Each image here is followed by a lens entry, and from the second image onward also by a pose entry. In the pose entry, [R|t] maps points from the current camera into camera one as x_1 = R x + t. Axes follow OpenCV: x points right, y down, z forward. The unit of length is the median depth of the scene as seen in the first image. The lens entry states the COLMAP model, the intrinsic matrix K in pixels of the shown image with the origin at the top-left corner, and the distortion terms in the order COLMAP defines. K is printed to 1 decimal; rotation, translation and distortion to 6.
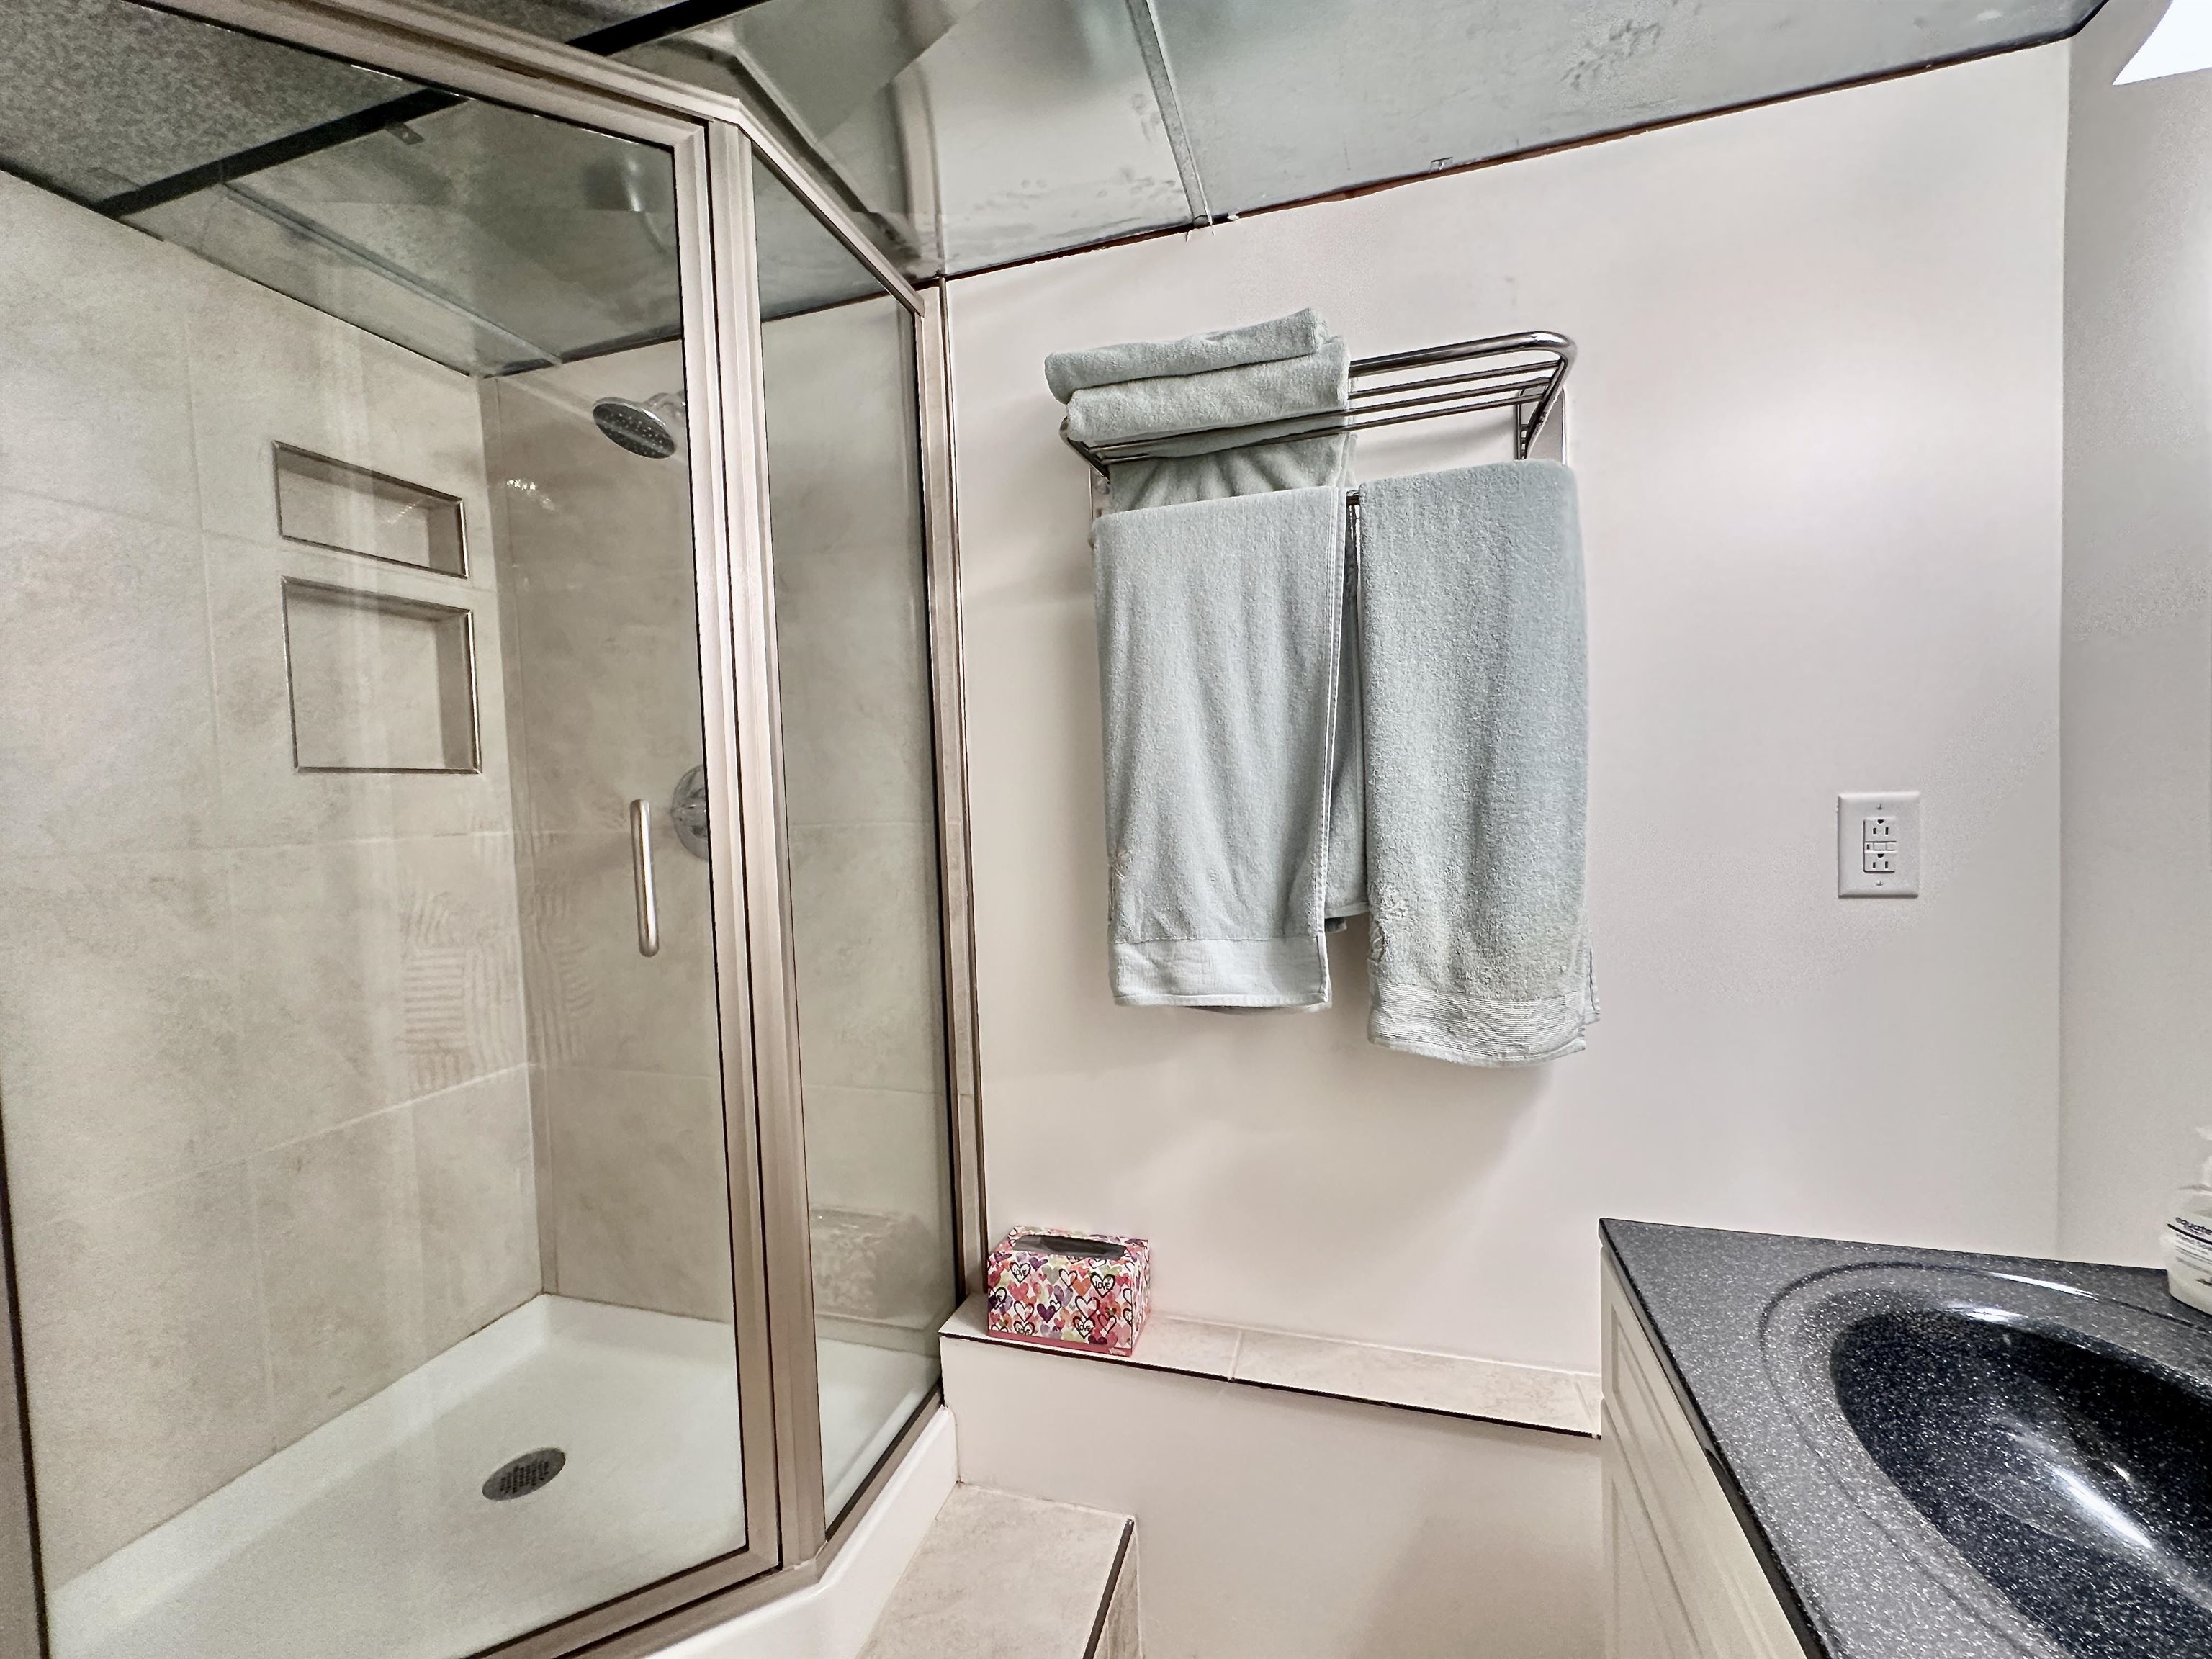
lens RADIAL K [[886.0, 0, 1110.6], [0, 886.0, 830.0], [0, 0, 1]] dist [-0.001370, -0.000034]
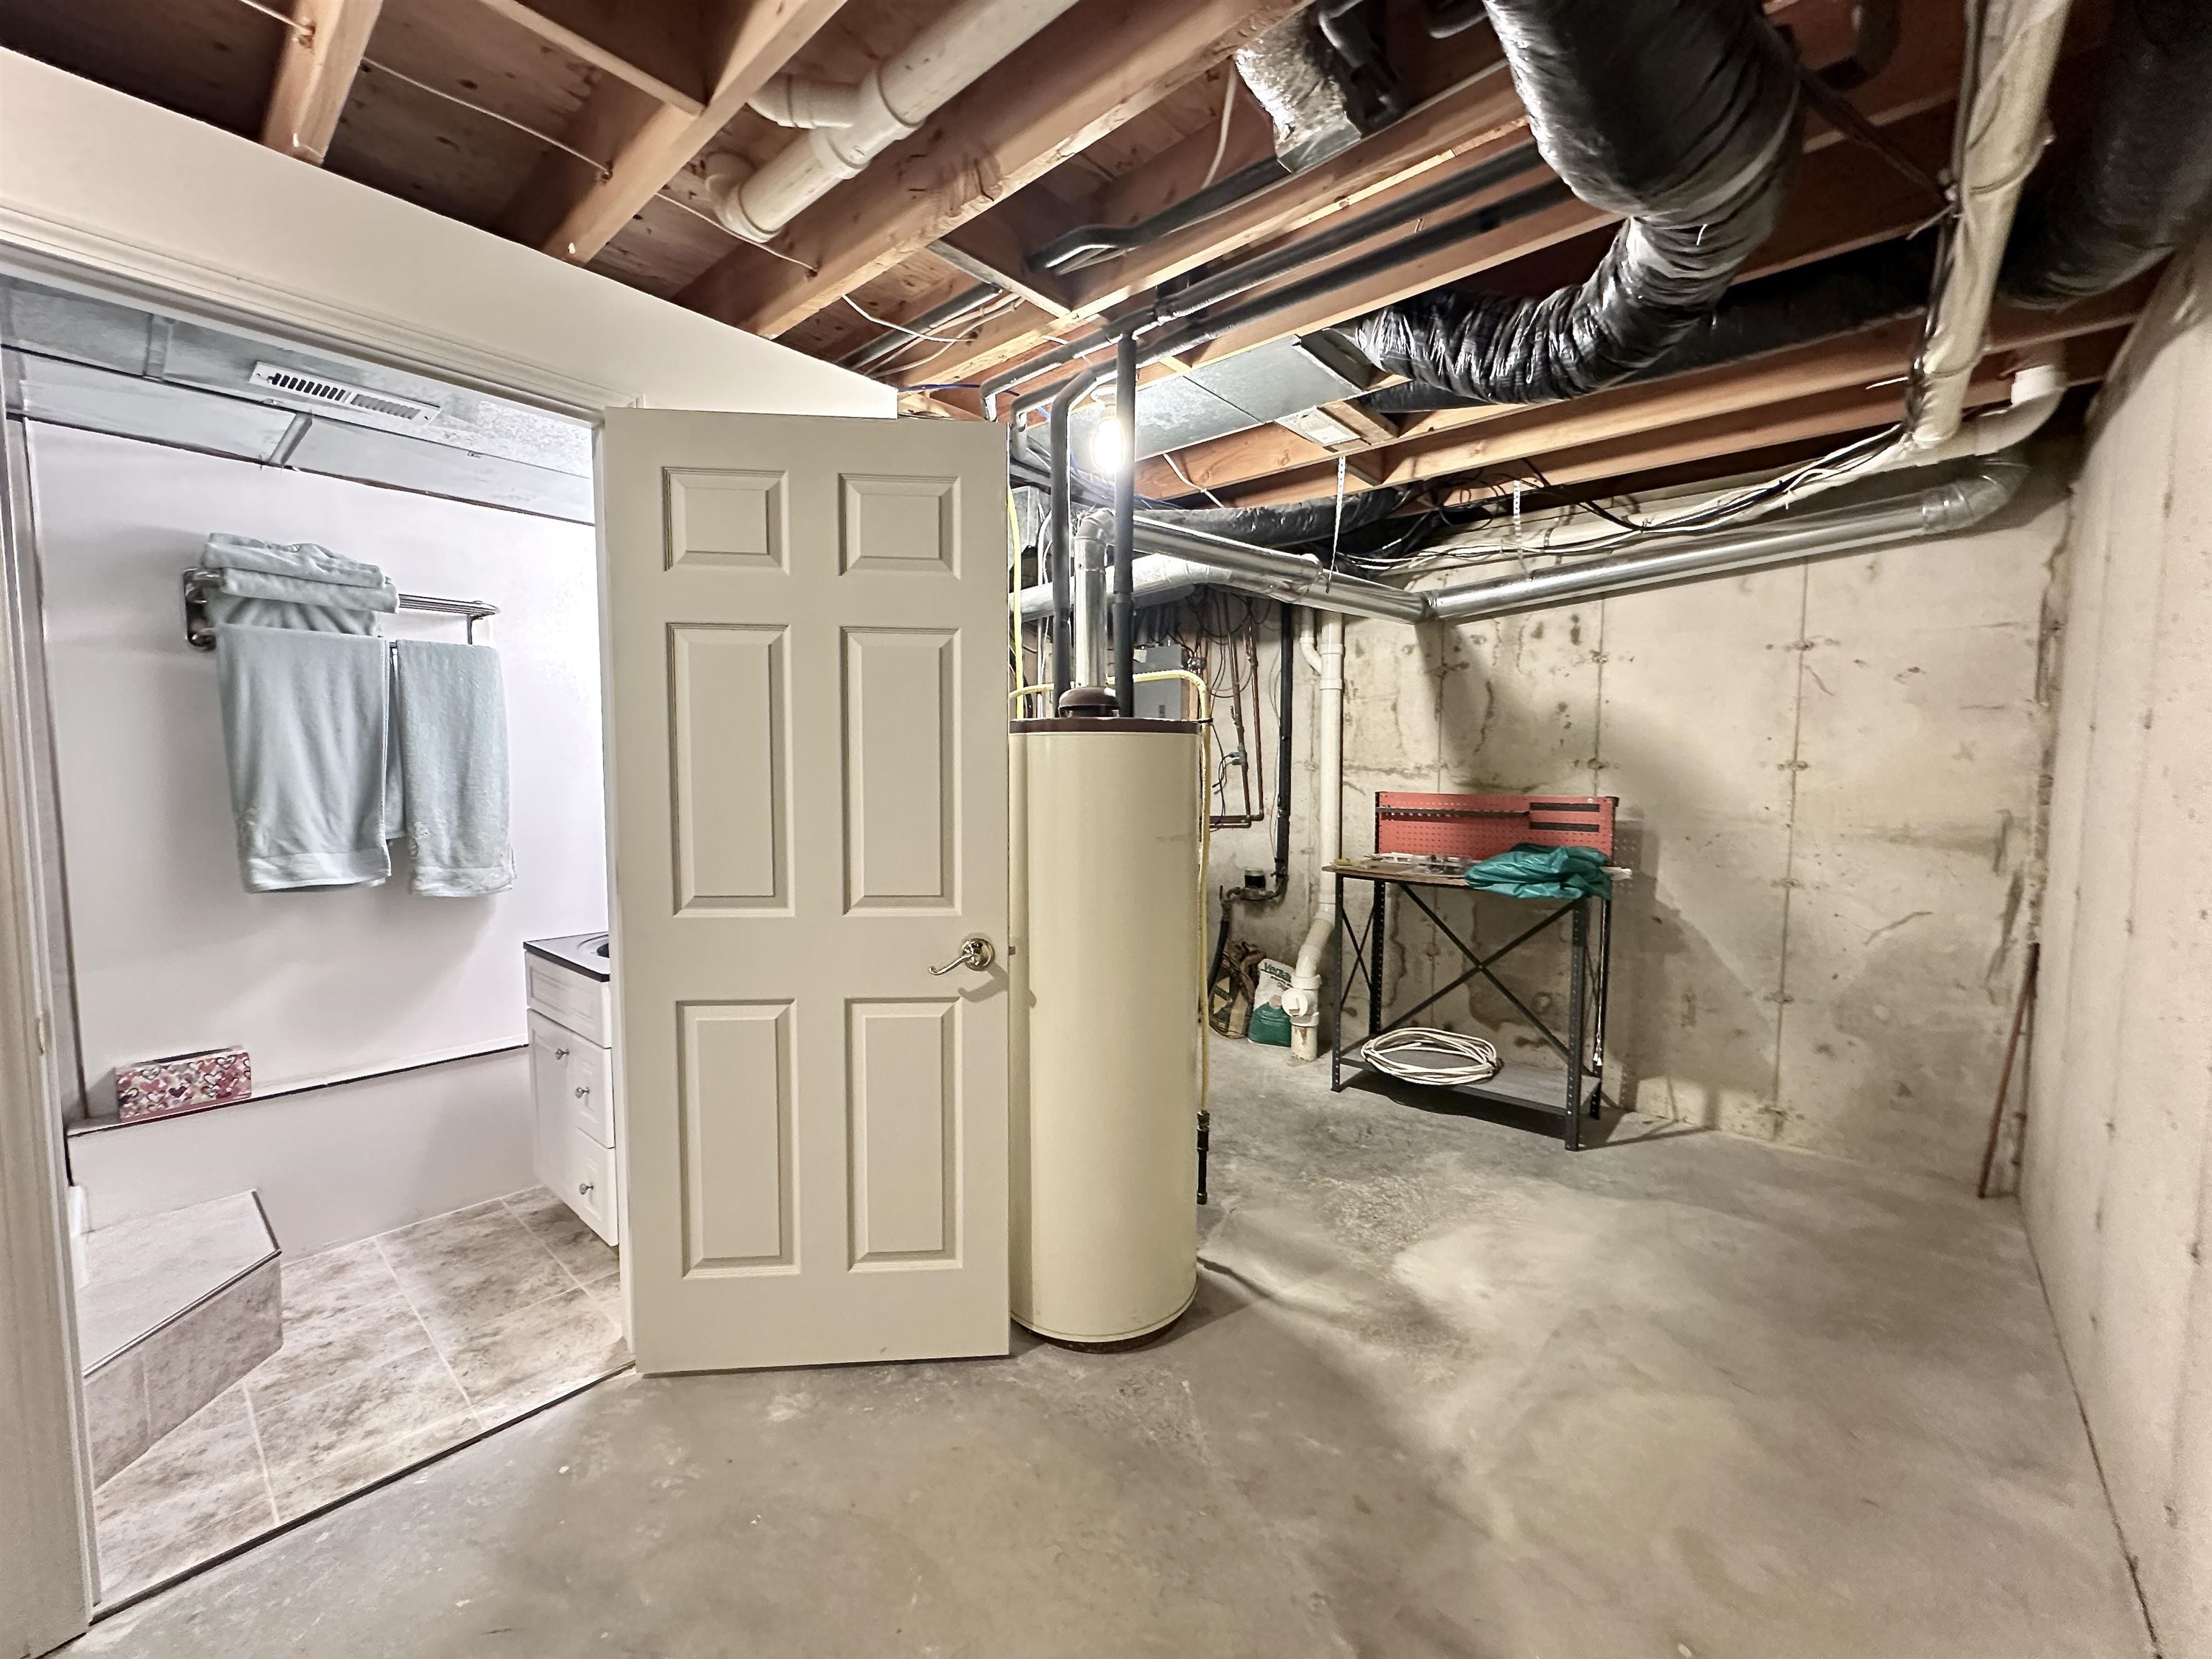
lens RADIAL K [[886.0, 0, 1110.5], [0, 886.0, 833.3], [0, 0, 1]] dist [-0.001370, -0.000034]
pose [[0.413239, -0.027994, 0.910192, -0.964310], [0.029955, 0.999404, 0.017138, 0.100157], [-0.910130, 0.020183, 0.413831, -1.461040]]
